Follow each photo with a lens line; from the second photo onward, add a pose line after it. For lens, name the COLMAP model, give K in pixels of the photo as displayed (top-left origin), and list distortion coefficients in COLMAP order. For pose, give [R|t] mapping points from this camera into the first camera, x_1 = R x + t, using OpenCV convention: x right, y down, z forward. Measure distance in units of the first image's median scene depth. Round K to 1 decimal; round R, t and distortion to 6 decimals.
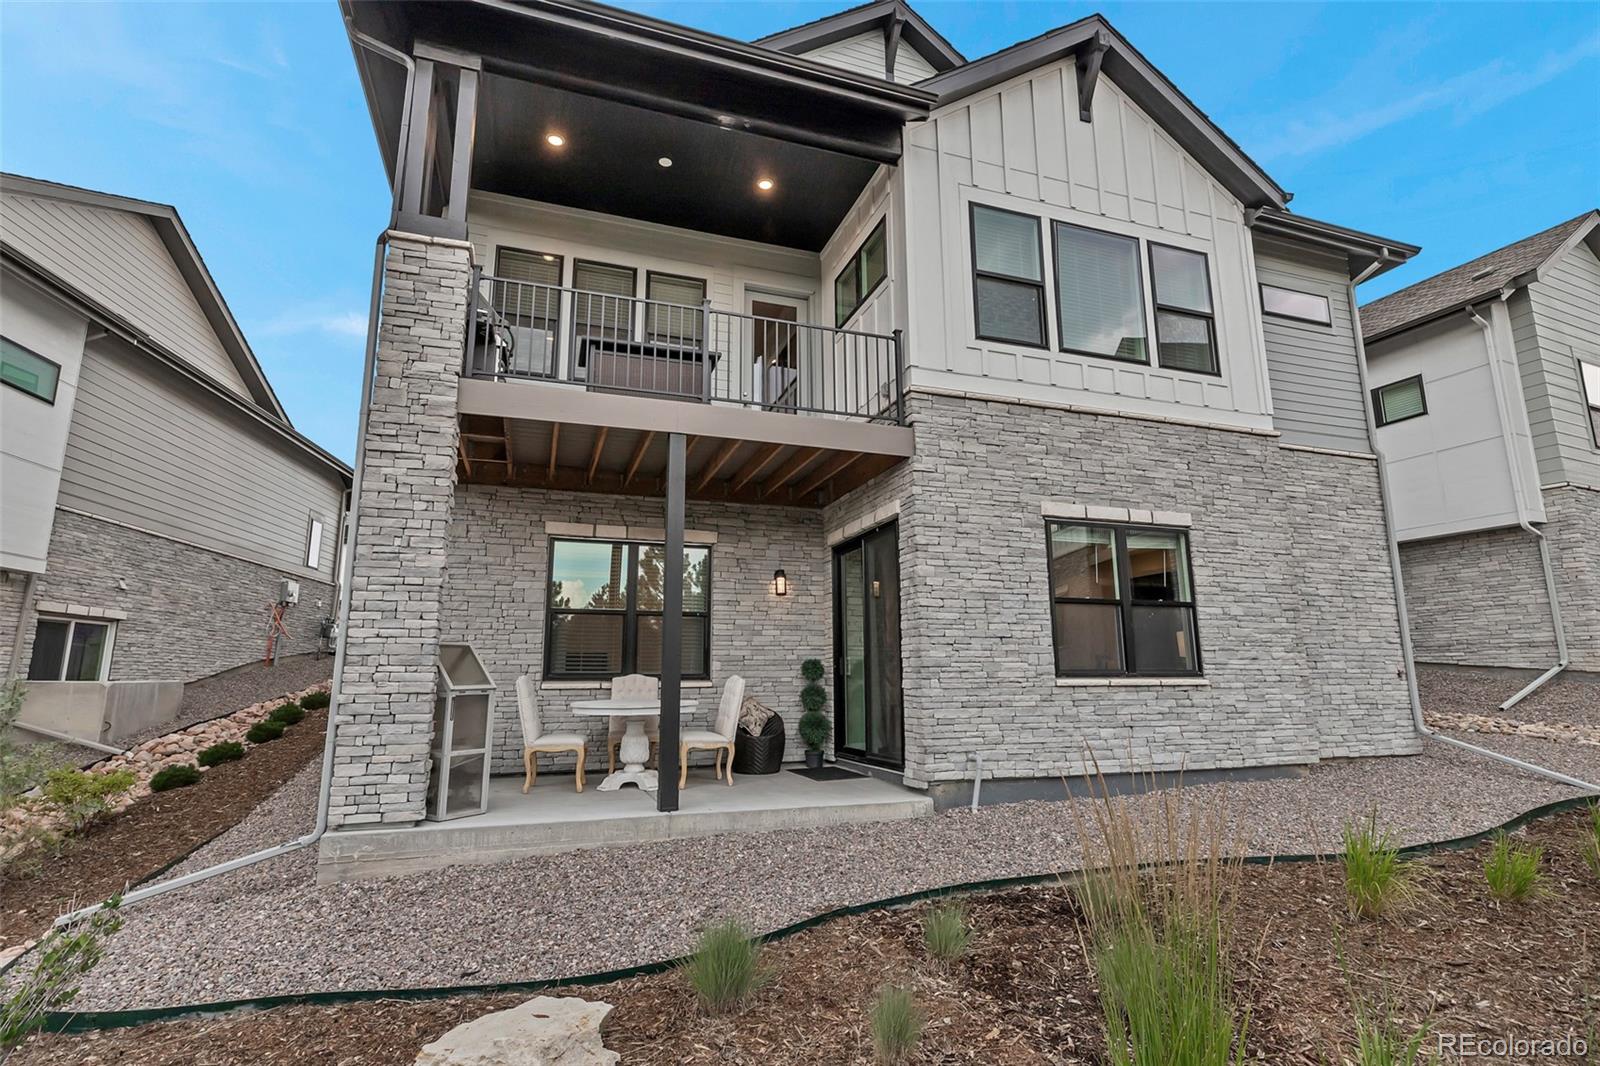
lens RADIAL K [[738.7, 0, 799.0], [0, 738.7, 536.2], [0, 0, 1]] dist [0.006134, -0.000327]
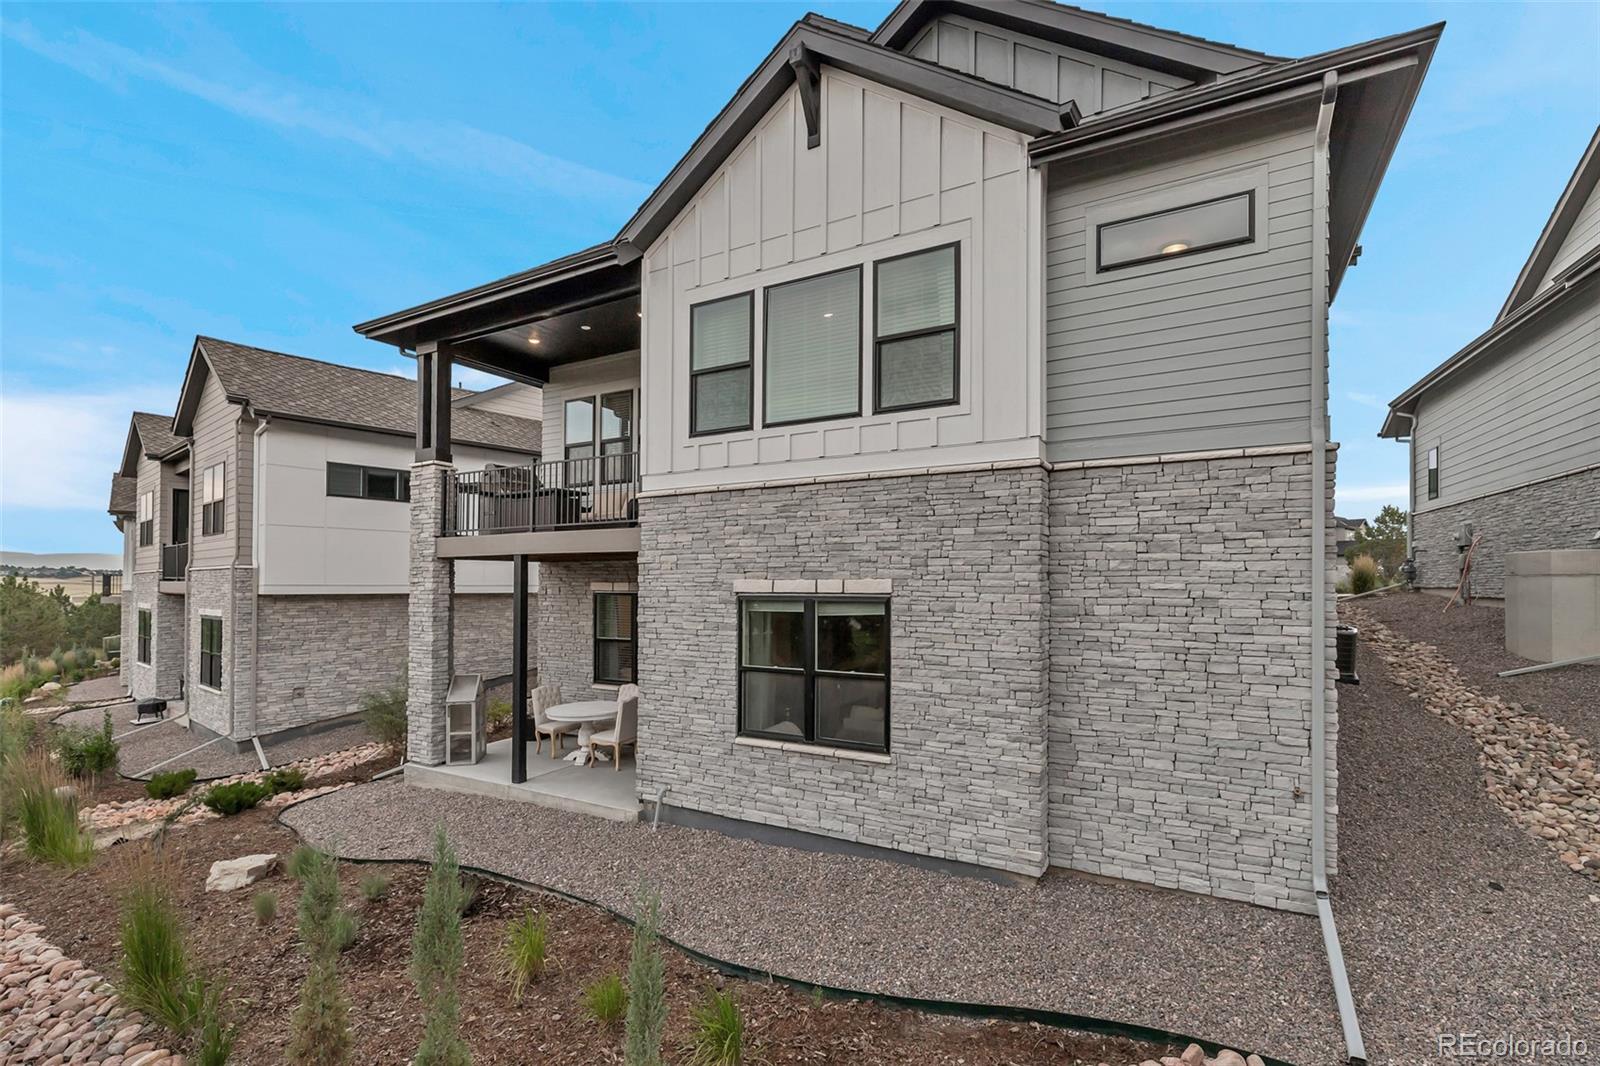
lens RADIAL K [[696.1, 0, 779.2], [0, 696.1, 575.6], [0, 0, 1]] dist [0.003352, 0.000690]
pose [[0.677602, -0.012078, -0.735330, 1.111626], [0.133306, 0.985319, 0.106657, -0.151216], [0.723246, -0.170294, 0.669264, 0.337471]]
